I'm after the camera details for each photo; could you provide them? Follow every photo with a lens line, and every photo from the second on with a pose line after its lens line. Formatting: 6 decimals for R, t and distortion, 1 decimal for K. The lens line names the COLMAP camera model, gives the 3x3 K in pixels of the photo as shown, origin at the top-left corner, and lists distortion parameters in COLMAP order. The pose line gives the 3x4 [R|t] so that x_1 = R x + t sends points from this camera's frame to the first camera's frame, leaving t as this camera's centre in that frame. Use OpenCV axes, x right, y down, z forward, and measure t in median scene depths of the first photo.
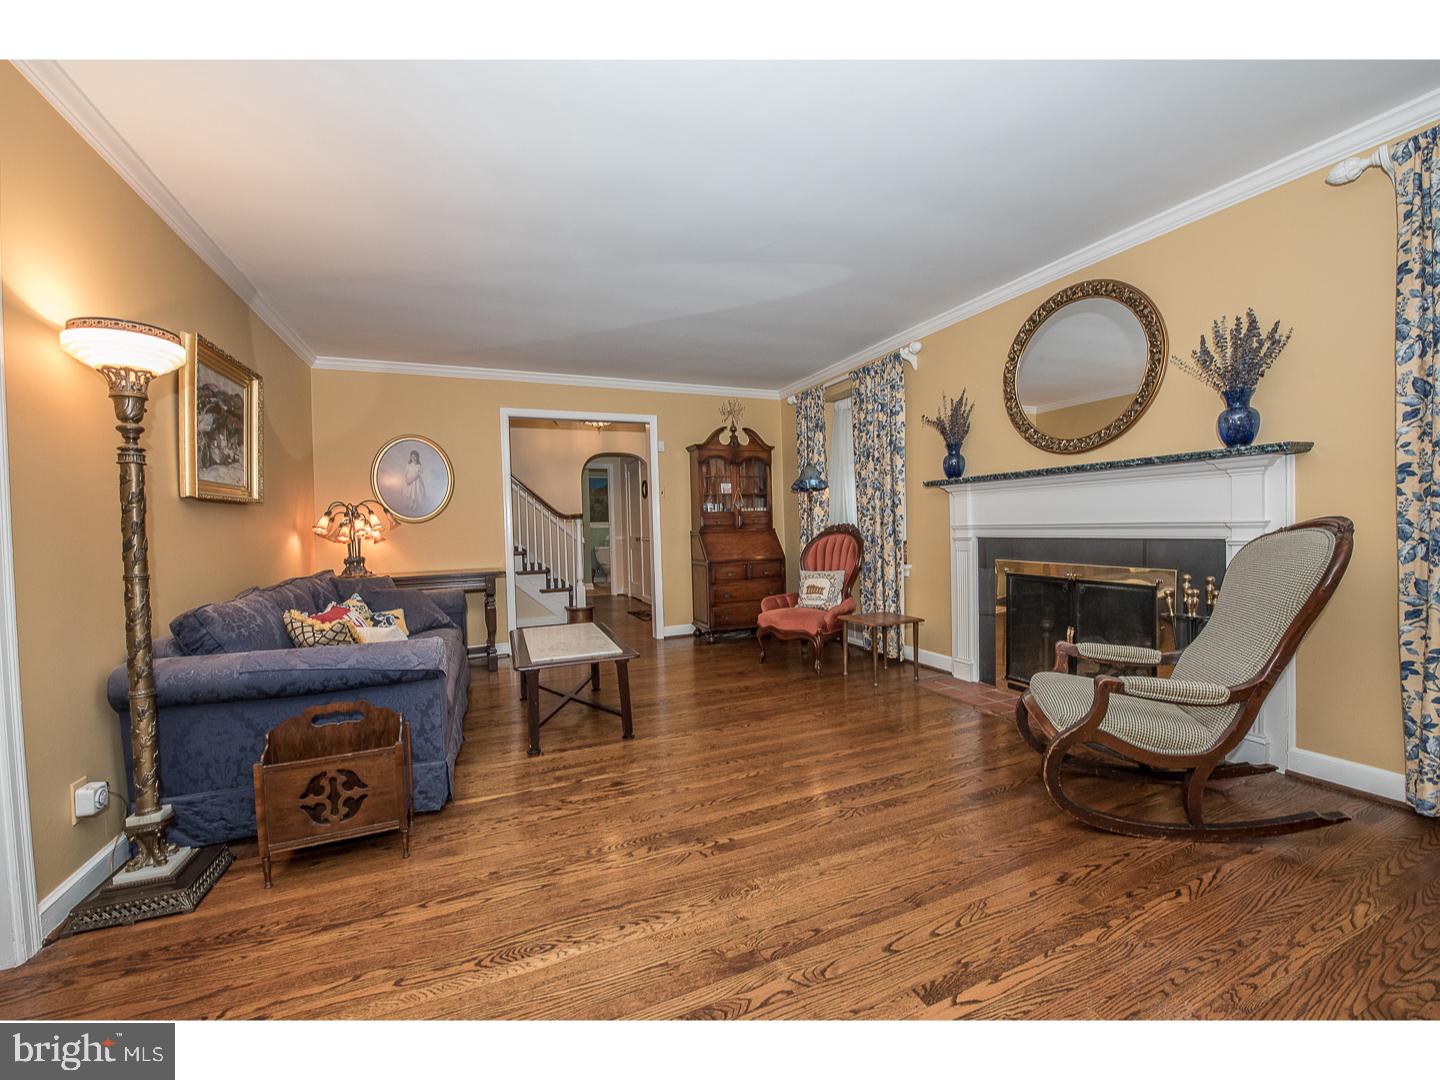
lens RADIAL K [[571.9, 0, 718.7], [0, 571.9, 533.2], [0, 0, 1]] dist [-0.014460, -0.002822]
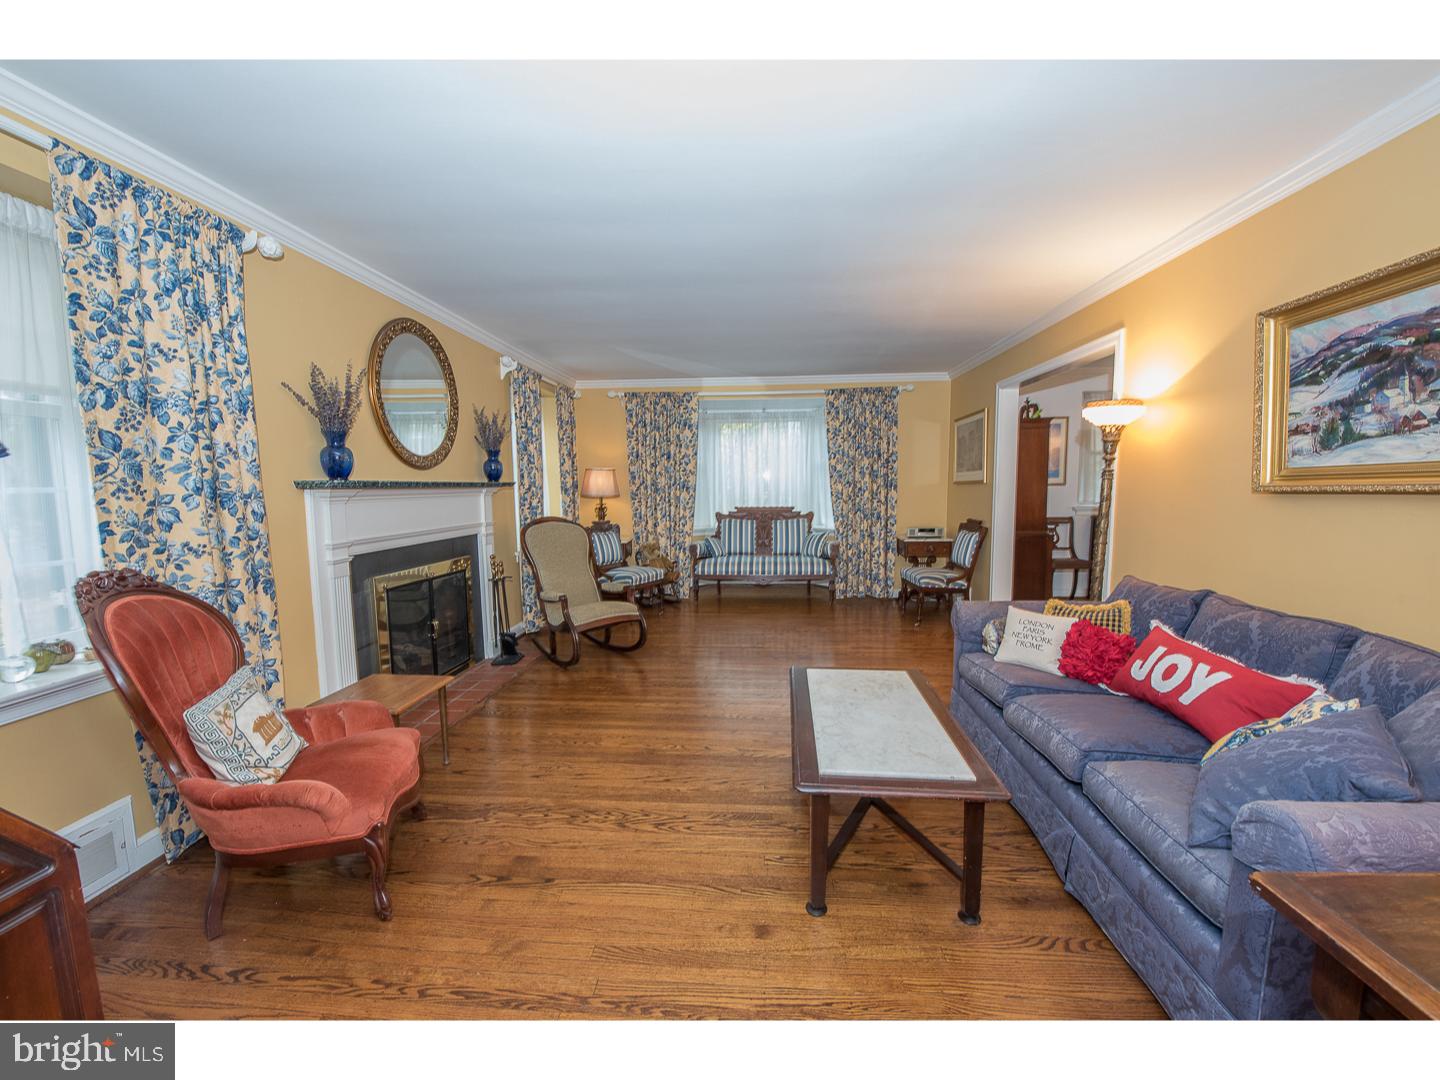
lens RADIAL K [[571.9, 0, 723.8], [0, 571.9, 542.8], [0, 0, 1]] dist [-0.014460, -0.002822]
pose [[-0.889088, -0.008470, 0.457658, -0.390468], [0.040066, 0.994551, 0.096242, -0.071483], [-0.455979, 0.103904, -0.883904, 1.544108]]
